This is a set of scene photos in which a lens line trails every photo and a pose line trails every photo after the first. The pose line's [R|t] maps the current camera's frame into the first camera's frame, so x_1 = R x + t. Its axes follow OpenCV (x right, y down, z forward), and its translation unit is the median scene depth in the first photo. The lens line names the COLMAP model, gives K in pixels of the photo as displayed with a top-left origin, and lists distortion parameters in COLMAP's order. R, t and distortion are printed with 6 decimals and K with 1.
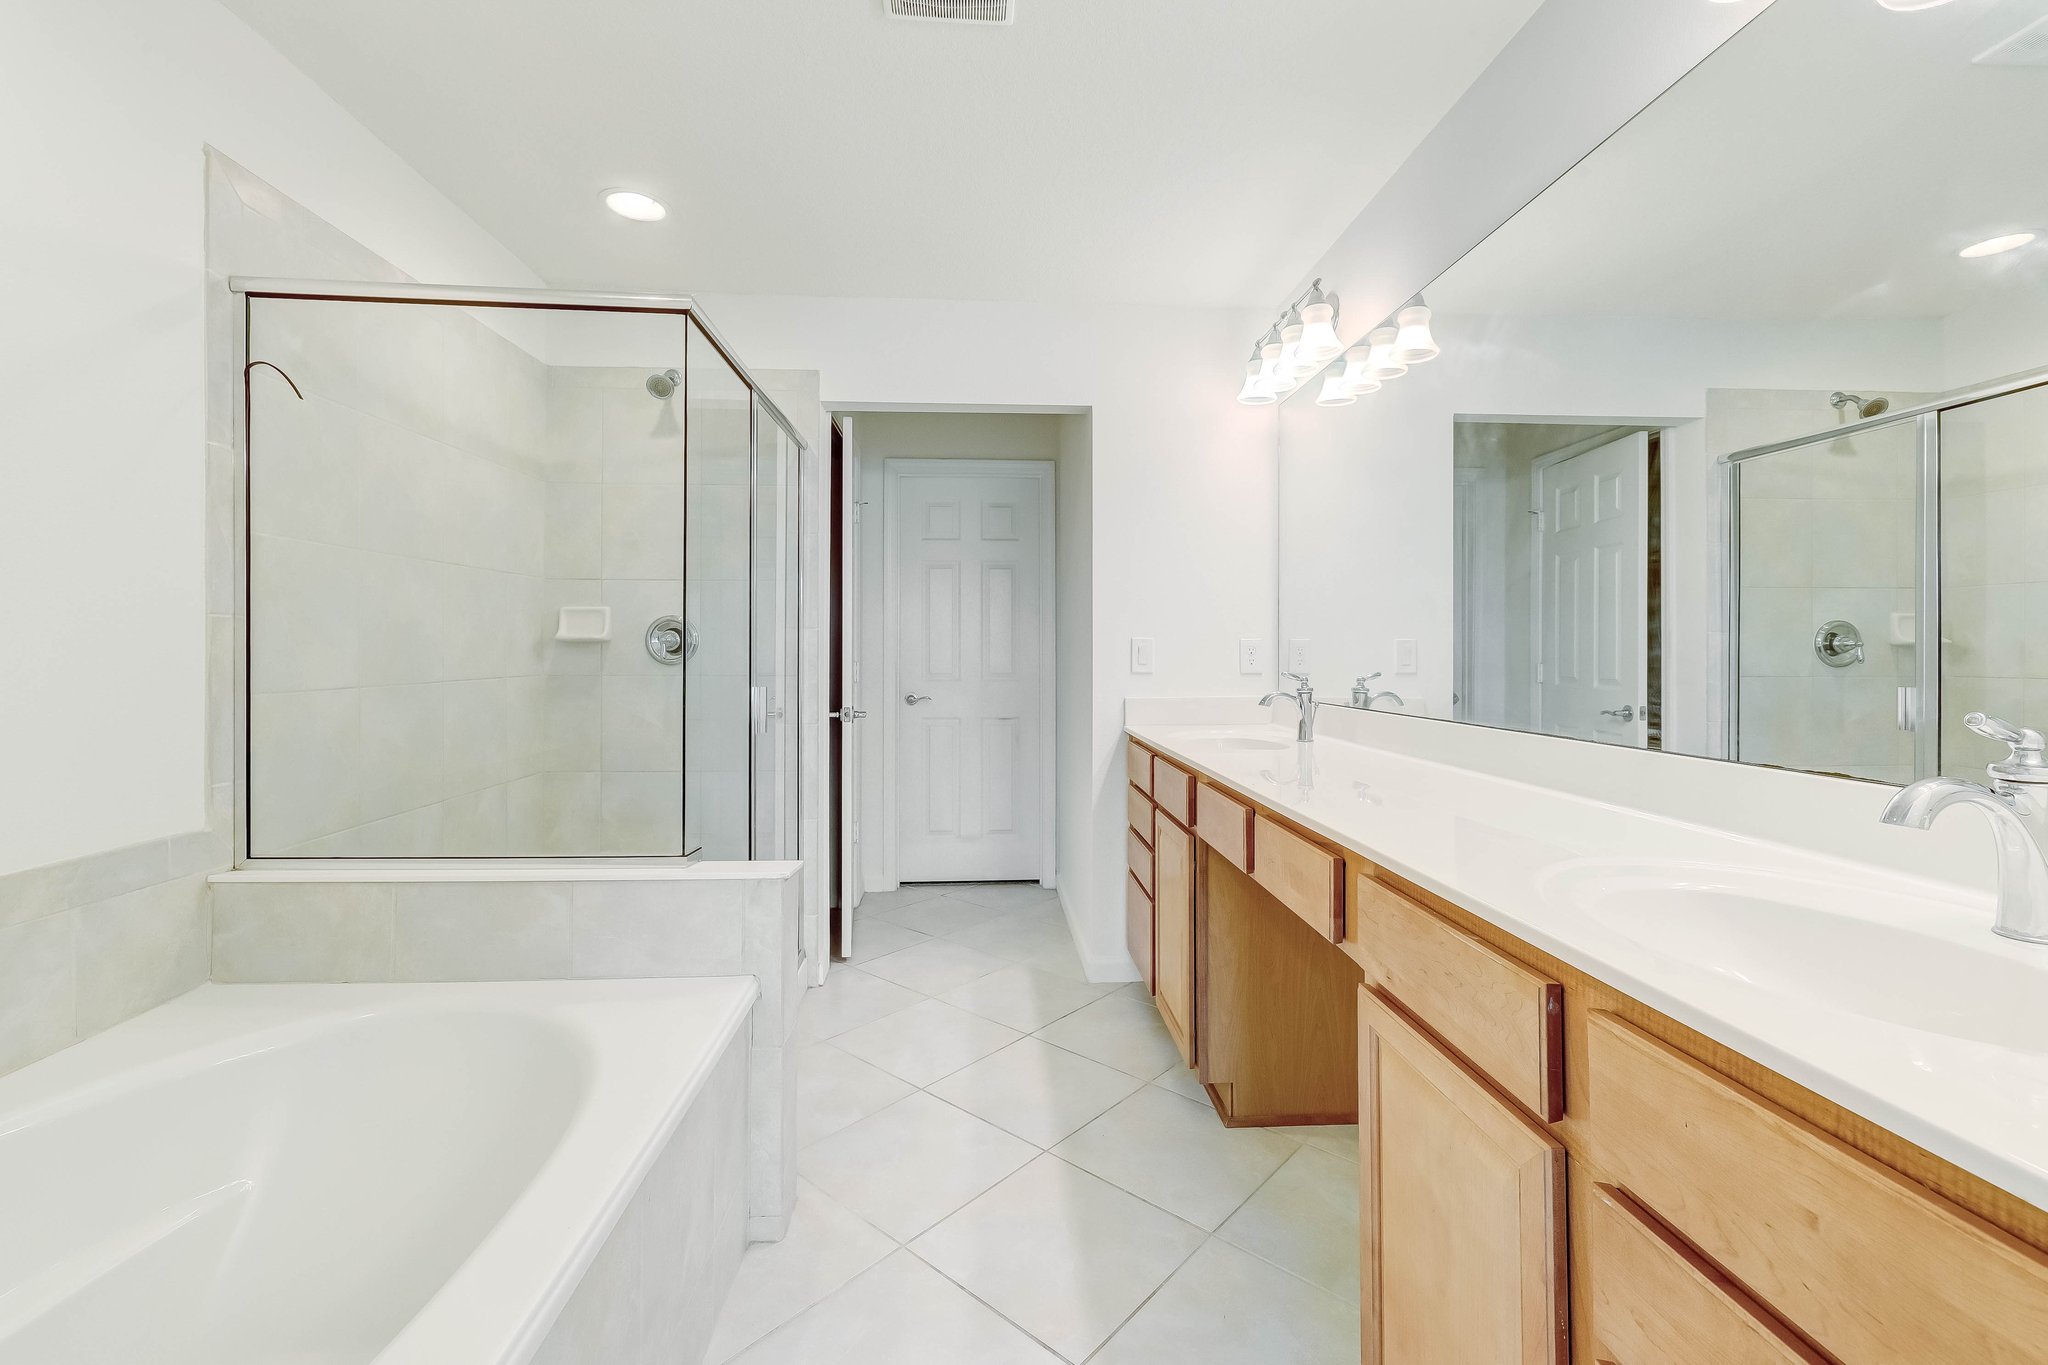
lens RADIAL K [[870.5, 0, 1020.3], [0, 870.5, 656.8], [0, 0, 1]] dist [0.006585, 0.000301]
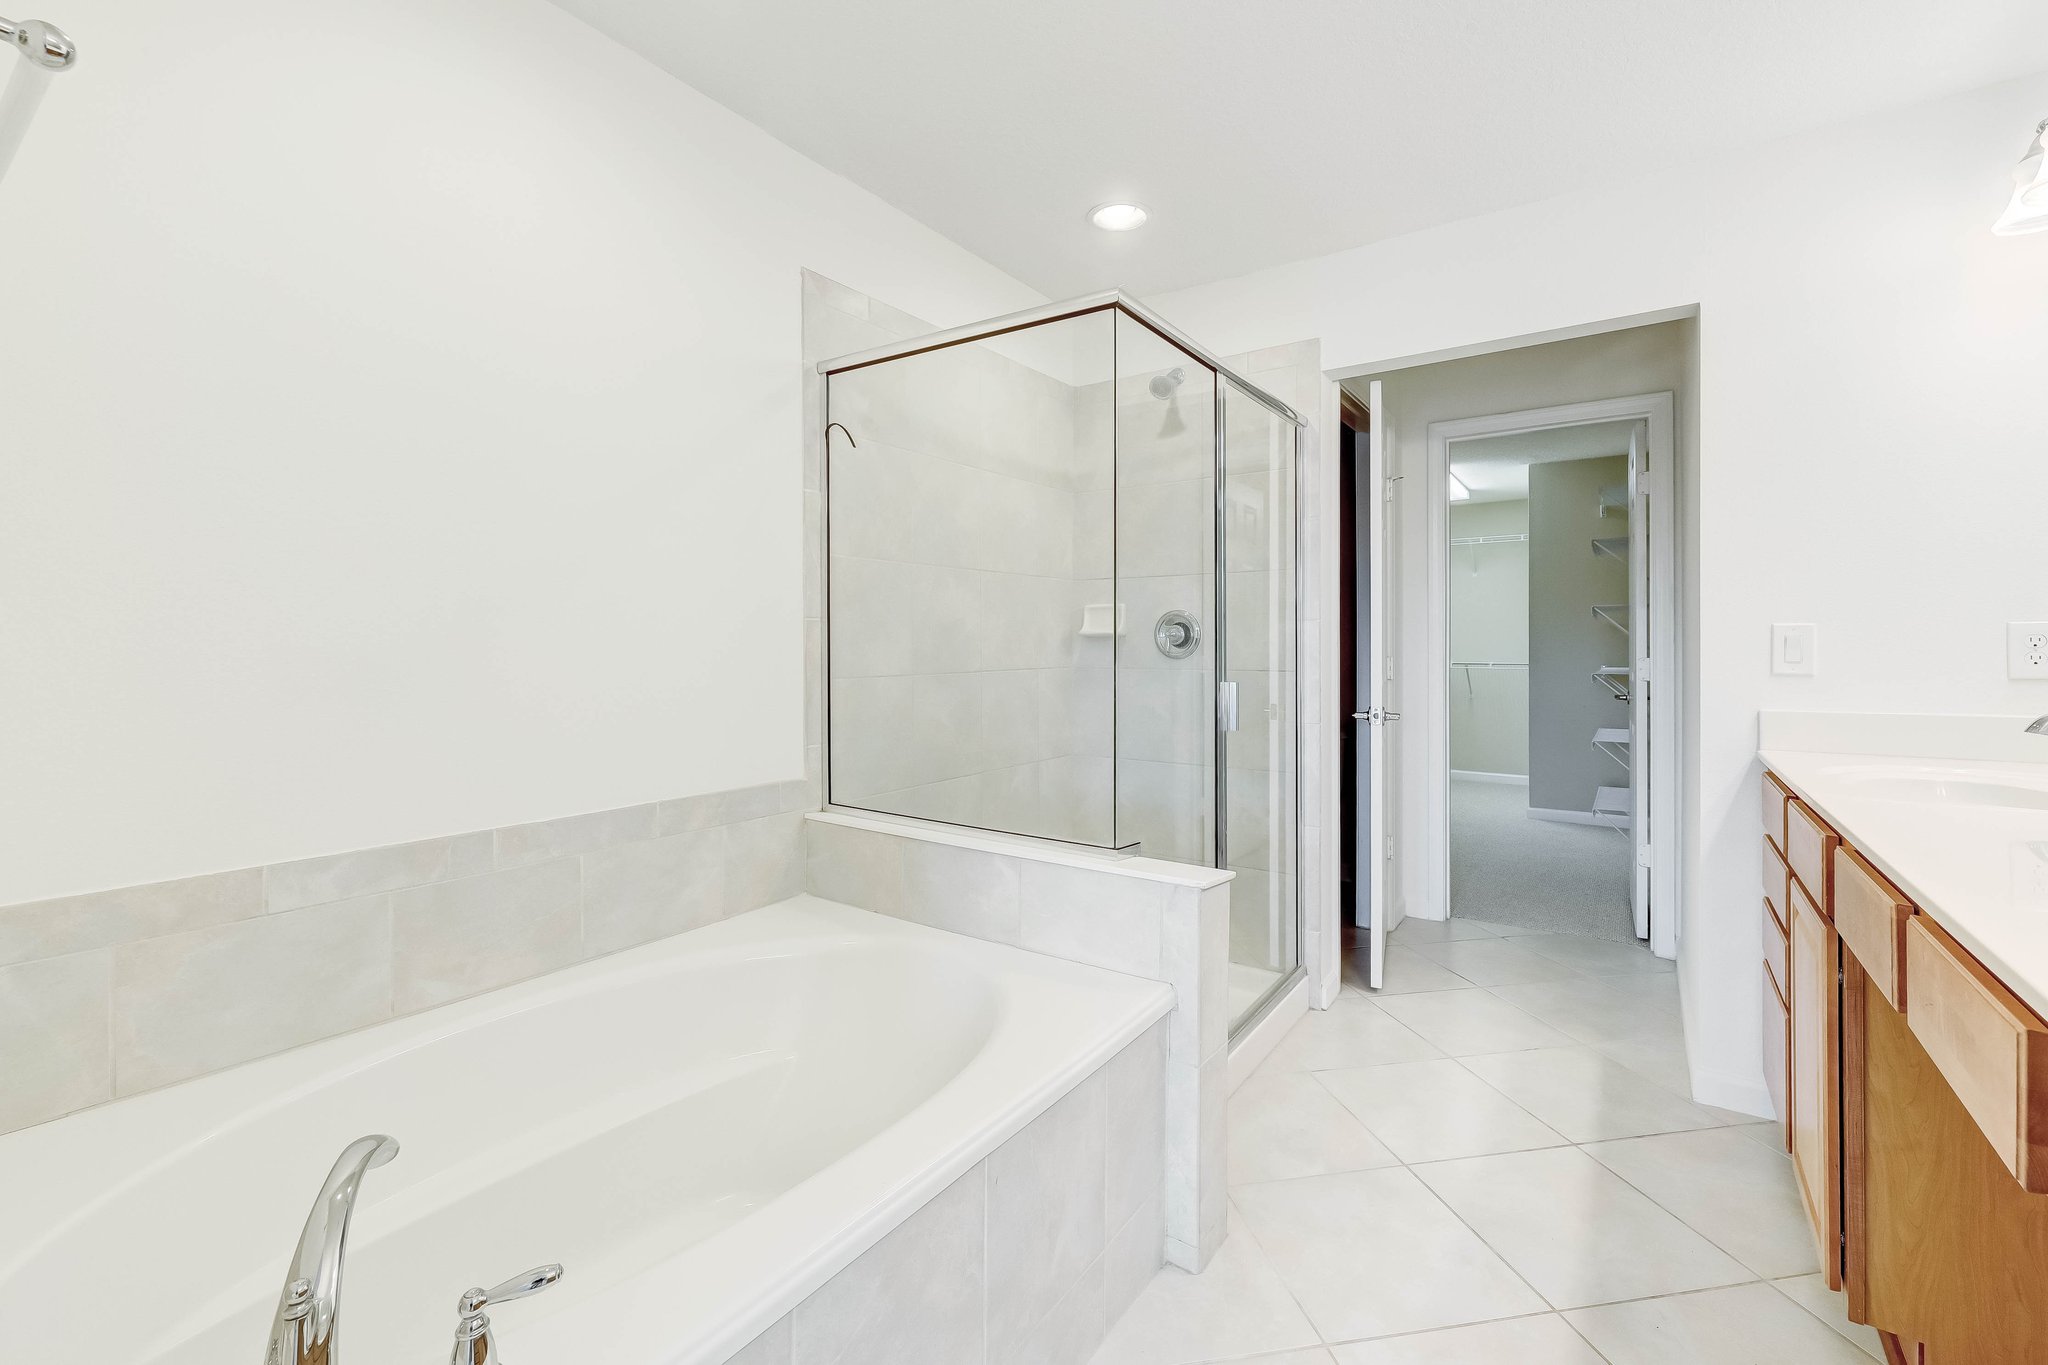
lens RADIAL K [[870.5, 0, 1020.3], [0, 870.5, 656.8], [0, 0, 1]] dist [0.006585, 0.000301]
pose [[0.787496, 0.004621, -0.616302, 0.116115], [-0.001045, 0.999980, 0.006163, 0.001033], [0.616319, -0.004209, 0.787486, 0.114914]]
